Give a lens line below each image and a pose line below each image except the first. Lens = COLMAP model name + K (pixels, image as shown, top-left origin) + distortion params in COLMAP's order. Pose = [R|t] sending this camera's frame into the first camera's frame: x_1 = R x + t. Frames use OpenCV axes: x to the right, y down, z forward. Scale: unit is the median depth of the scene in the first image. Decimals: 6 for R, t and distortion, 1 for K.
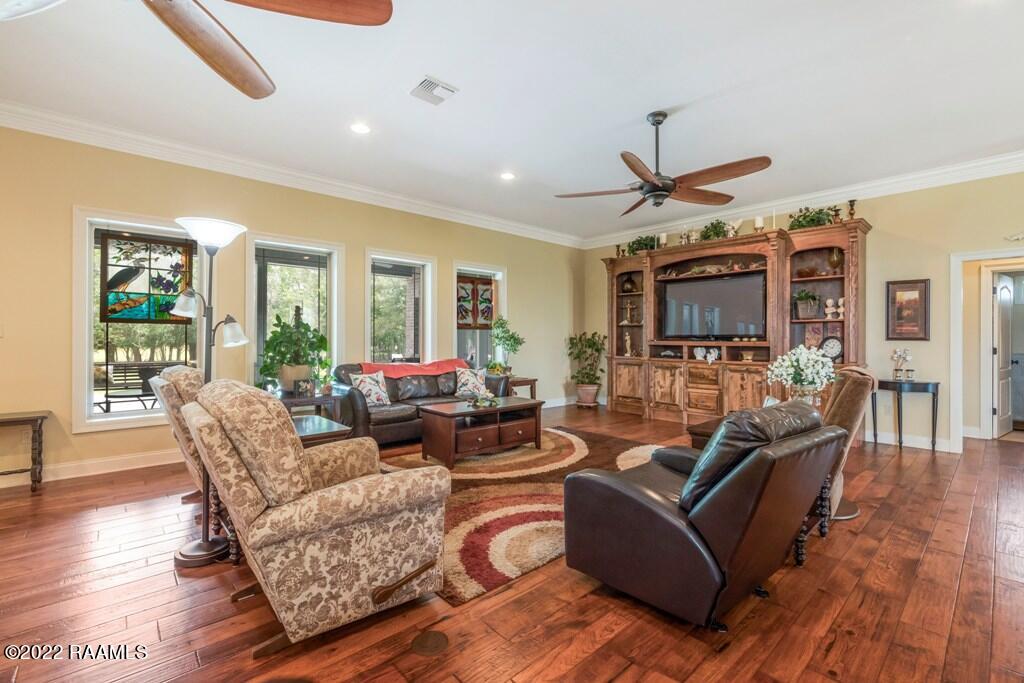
lens RADIAL K [[454.1, 0, 513.8], [0, 454.1, 339.5], [0, 0, 1]] dist [-0.009917, -0.000563]
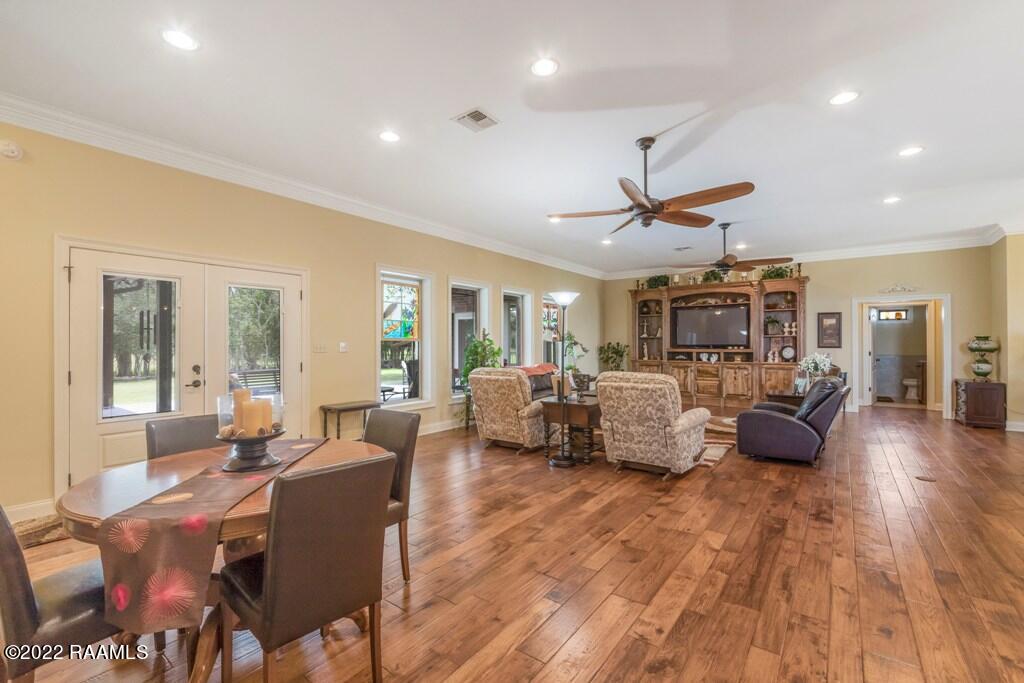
lens RADIAL K [[454.1, 0, 509.5], [0, 454.1, 343.3], [0, 0, 1]] dist [-0.009917, -0.000563]
pose [[0.981009, -0.005685, 0.193880, -0.541387], [0.006268, 0.999977, -0.002394, -0.016131], [-0.193862, 0.003564, 0.981022, -0.368333]]
